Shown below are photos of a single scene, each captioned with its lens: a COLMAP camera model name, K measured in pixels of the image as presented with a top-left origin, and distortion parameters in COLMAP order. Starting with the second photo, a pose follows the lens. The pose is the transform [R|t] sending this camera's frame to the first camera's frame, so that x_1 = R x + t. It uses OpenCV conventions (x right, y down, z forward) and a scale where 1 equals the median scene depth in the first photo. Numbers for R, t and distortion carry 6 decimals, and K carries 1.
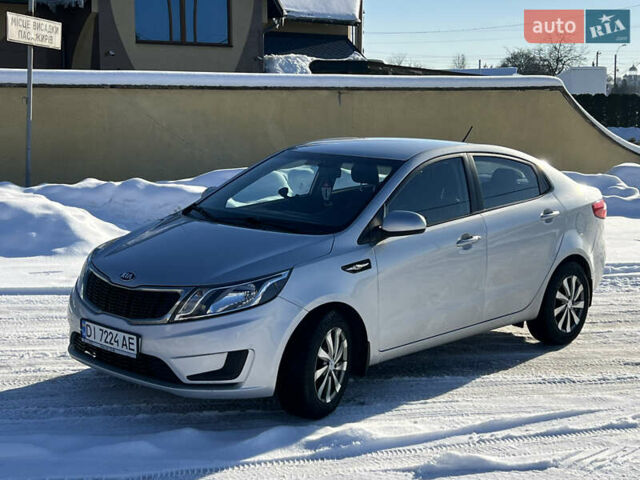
lens RADIAL K [[965.5, 0, 320.0], [0, 965.5, 240.0], [0, 0, 1]] dist [0.195995, -0.650300]
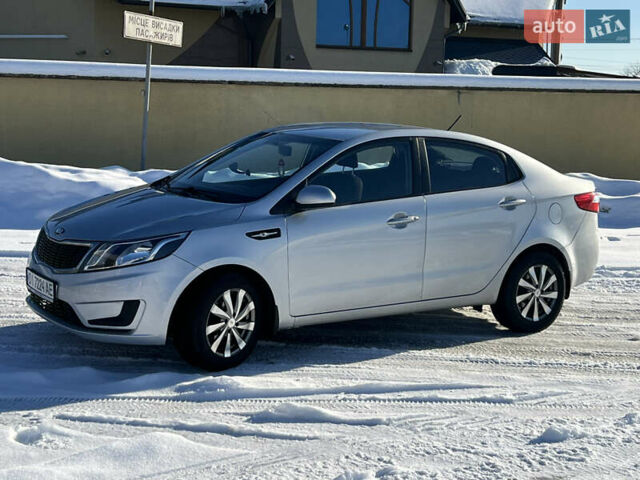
lens RADIAL K [[965.5, 0, 320.0], [0, 965.5, 240.0], [0, 0, 1]] dist [0.195995, -0.650300]
pose [[0.974362, 0.050207, -0.219311, 0.254636], [-0.052058, 0.998640, -0.002667, 0.025493], [0.218879, 0.014015, 0.975651, -0.027645]]
